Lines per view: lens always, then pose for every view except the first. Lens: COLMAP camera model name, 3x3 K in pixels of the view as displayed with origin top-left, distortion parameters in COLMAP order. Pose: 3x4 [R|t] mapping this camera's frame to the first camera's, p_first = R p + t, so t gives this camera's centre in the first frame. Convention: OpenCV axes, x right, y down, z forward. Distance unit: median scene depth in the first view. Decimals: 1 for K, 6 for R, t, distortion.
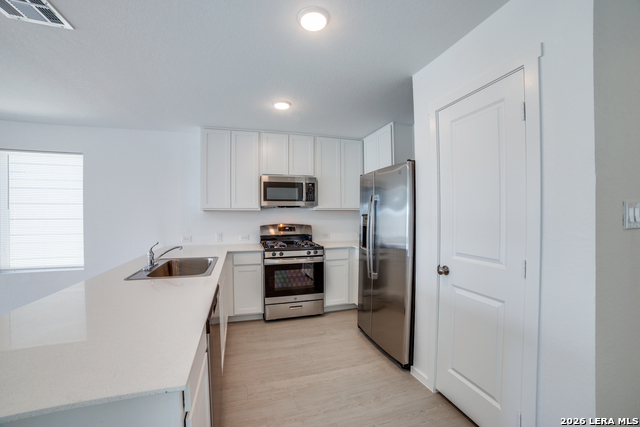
lens RADIAL K [[259.0, 0, 321.6], [0, 259.0, 214.5], [0, 0, 1]] dist [-0.104246, 0.032904]
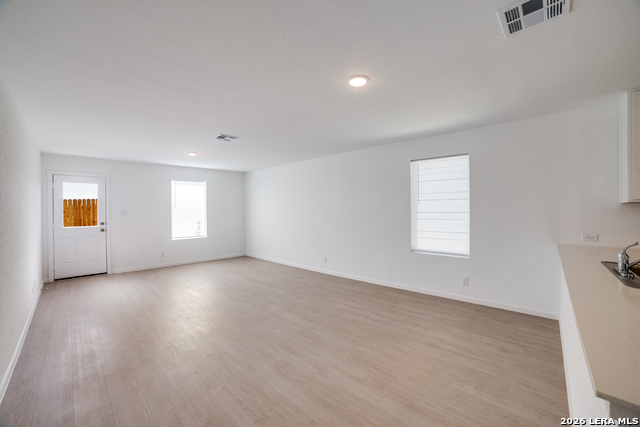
lens RADIAL K [[259.0, 0, 321.6], [0, 259.0, 214.5], [0, 0, 1]] dist [-0.104246, 0.032904]
pose [[0.487654, 0.011764, -0.872958, -0.311368], [0.008567, 0.999797, 0.018258, -0.000616], [0.872995, -0.016382, 0.487454, -0.152964]]
